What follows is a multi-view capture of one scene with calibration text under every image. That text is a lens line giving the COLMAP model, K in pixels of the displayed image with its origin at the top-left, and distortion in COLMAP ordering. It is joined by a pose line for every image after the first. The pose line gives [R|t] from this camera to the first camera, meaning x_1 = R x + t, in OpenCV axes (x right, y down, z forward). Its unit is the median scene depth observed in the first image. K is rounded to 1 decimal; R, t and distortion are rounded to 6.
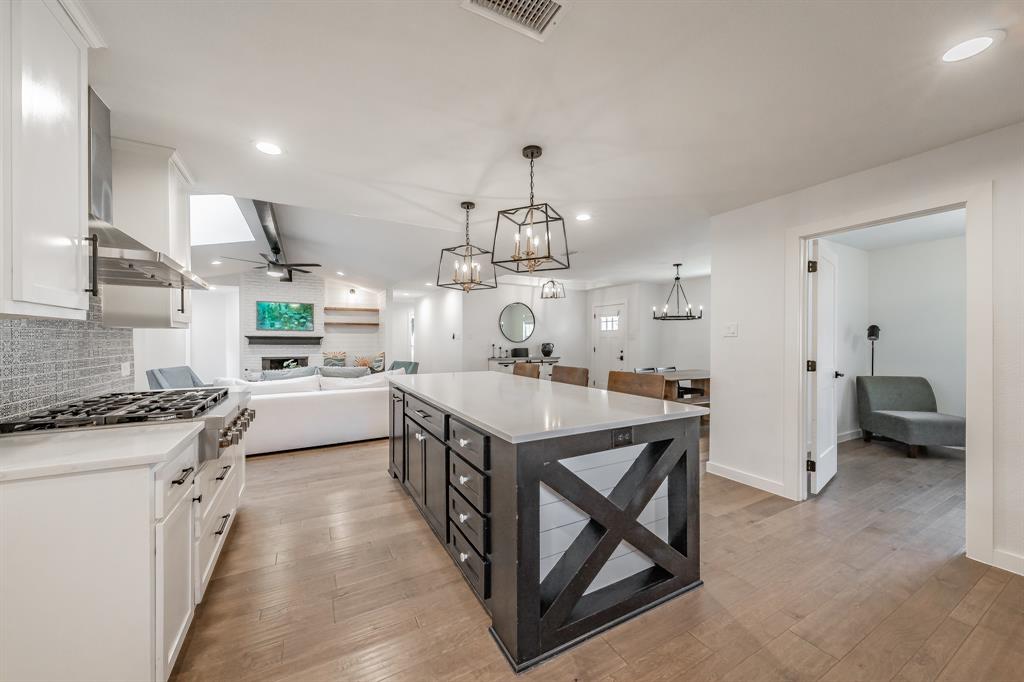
lens RADIAL K [[363.8, 0, 507.7], [0, 363.8, 339.0], [0, 0, 1]] dist [0.000293, -0.000086]
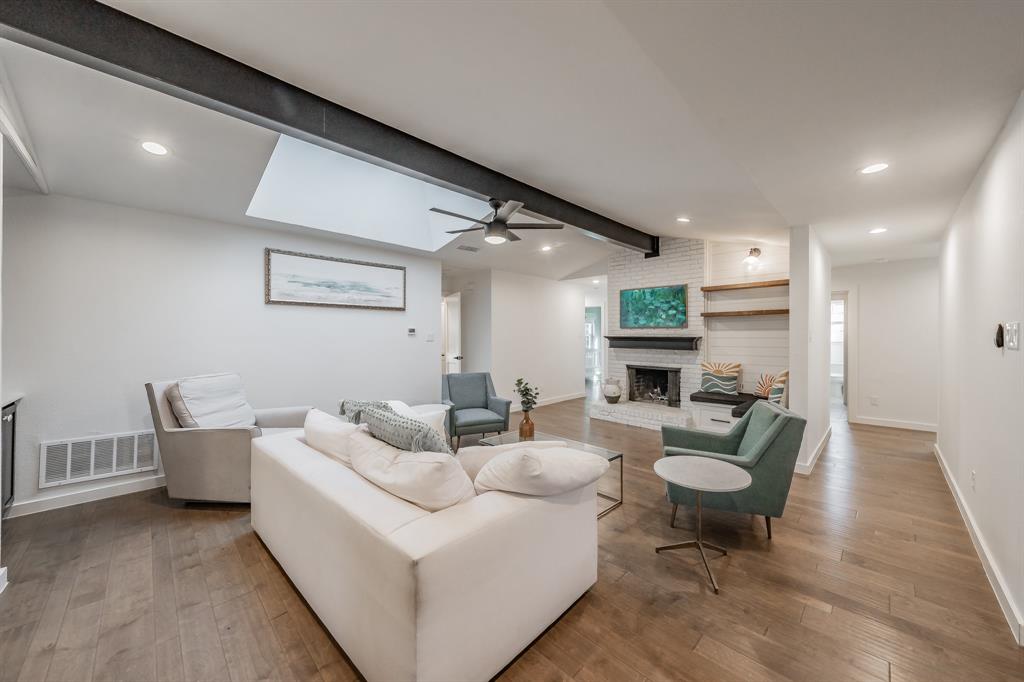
lens RADIAL K [[376.6, 0, 533.6], [0, 376.6, 333.1], [0, 0, 1]] dist [0.008731, 0.000005]
pose [[0.301985, -0.010315, -0.953257, 0.003238], [-0.000129, 0.999941, -0.010861, -0.006442], [0.953313, 0.003402, 0.301966, 0.595163]]
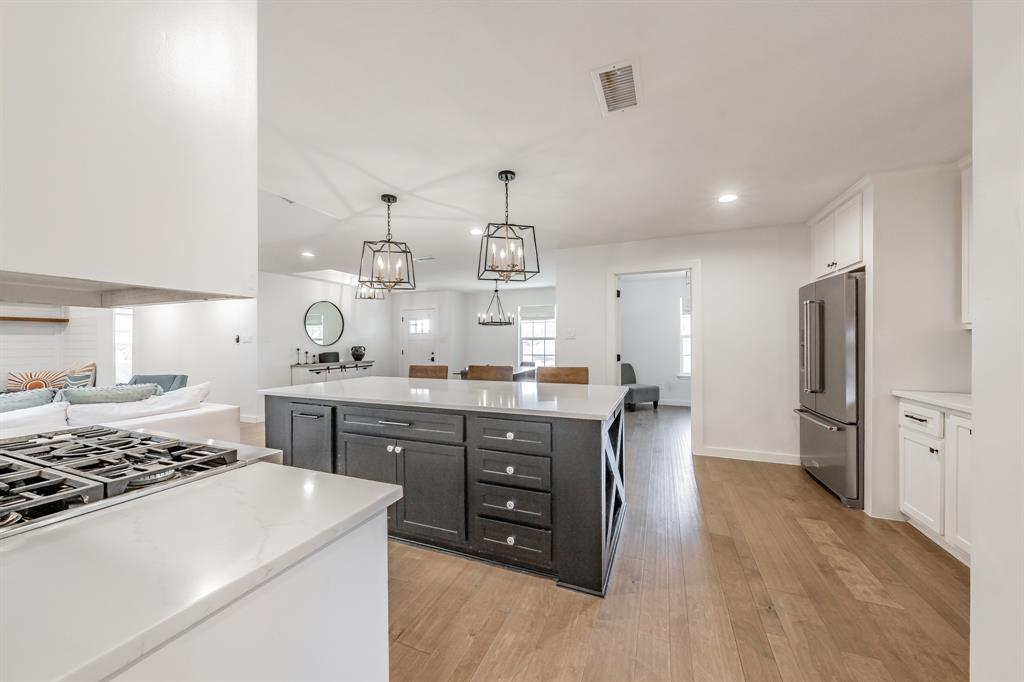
lens RADIAL K [[363.8, 0, 507.7], [0, 363.8, 339.0], [0, 0, 1]] dist [0.000293, -0.000086]
pose [[0.777395, -0.000250, 0.629013, -0.182647], [0.005176, 0.999969, -0.006000, 0.000122], [-0.628992, 0.007919, 0.777372, 0.034165]]
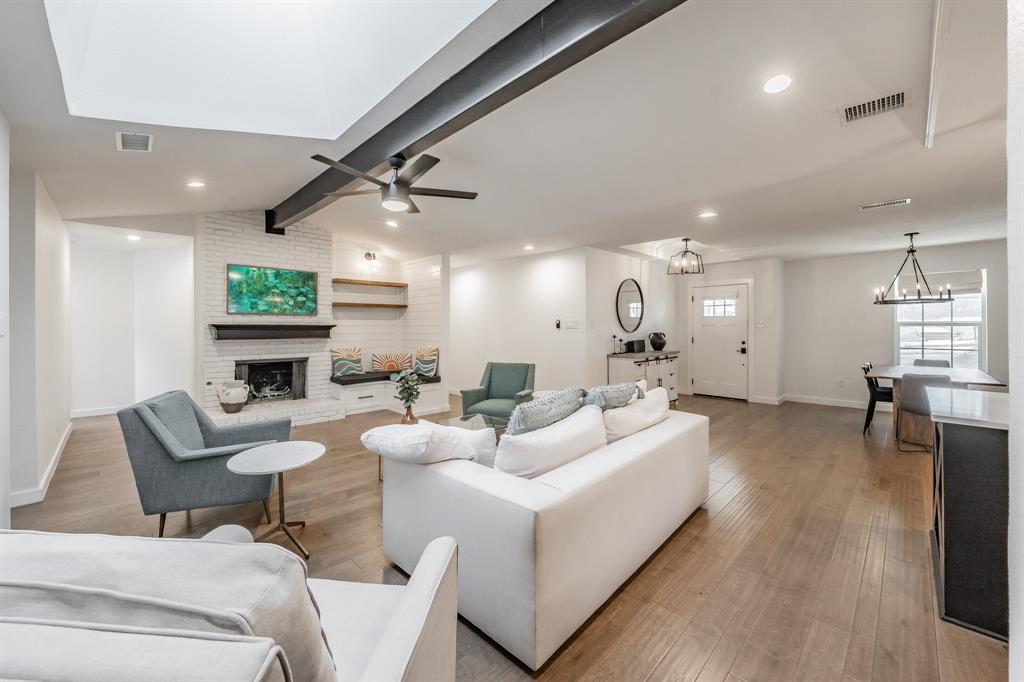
lens RADIAL K [[391.9, 0, 493.3], [0, 391.9, 324.4], [0, 0, 1]] dist [0.000593, 0.000052]
pose [[0.966819, -0.001878, 0.255456, -0.444144], [0.002411, 0.999996, -0.001775, -0.006052], [-0.255452, 0.002332, 0.966819, 0.293031]]
